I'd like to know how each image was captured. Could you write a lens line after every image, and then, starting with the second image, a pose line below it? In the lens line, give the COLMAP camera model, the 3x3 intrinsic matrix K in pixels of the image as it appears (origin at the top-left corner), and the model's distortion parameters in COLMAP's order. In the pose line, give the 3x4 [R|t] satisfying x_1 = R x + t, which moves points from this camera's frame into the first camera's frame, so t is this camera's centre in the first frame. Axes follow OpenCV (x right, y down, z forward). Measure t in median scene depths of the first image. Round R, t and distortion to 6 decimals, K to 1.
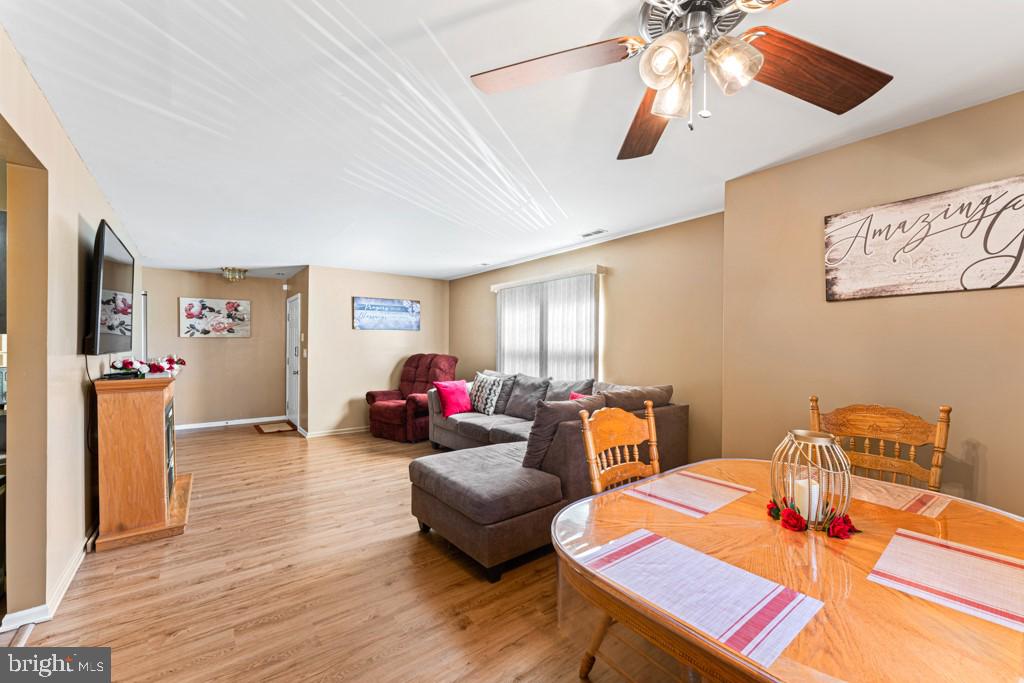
lens RADIAL K [[409.5, 0, 505.3], [0, 409.5, 347.0], [0, 0, 1]] dist [-0.000465, 0.000097]
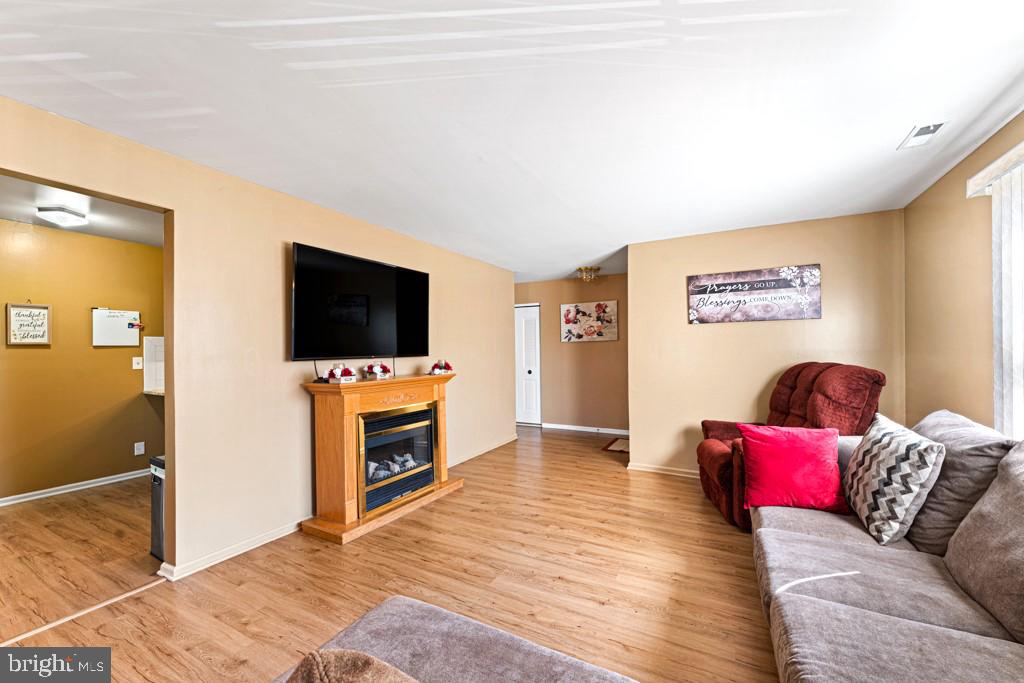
lens RADIAL K [[409.5, 0, 505.3], [0, 409.5, 347.0], [0, 0, 1]] dist [-0.000465, 0.000097]
pose [[0.402670, -0.013186, -0.915250, 0.154612], [0.008318, 0.999908, -0.010747, -0.001126], [0.915308, -0.003285, 0.402742, 0.554120]]
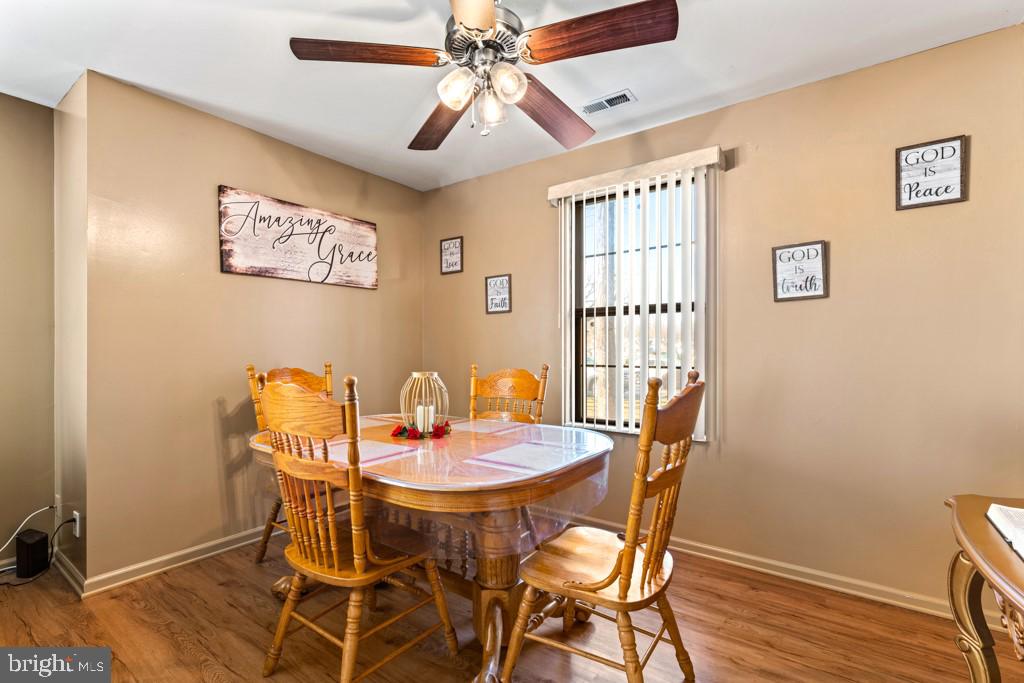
lens RADIAL K [[468.7, 0, 510.8], [0, 468.7, 350.7], [0, 0, 1]] dist [0.000228, 0.000153]
pose [[-0.293045, -0.007948, 0.956066, -0.231871], [0.000664, 0.999964, 0.008517, 0.032316], [-0.956098, 0.003130, -0.293029, 0.312151]]
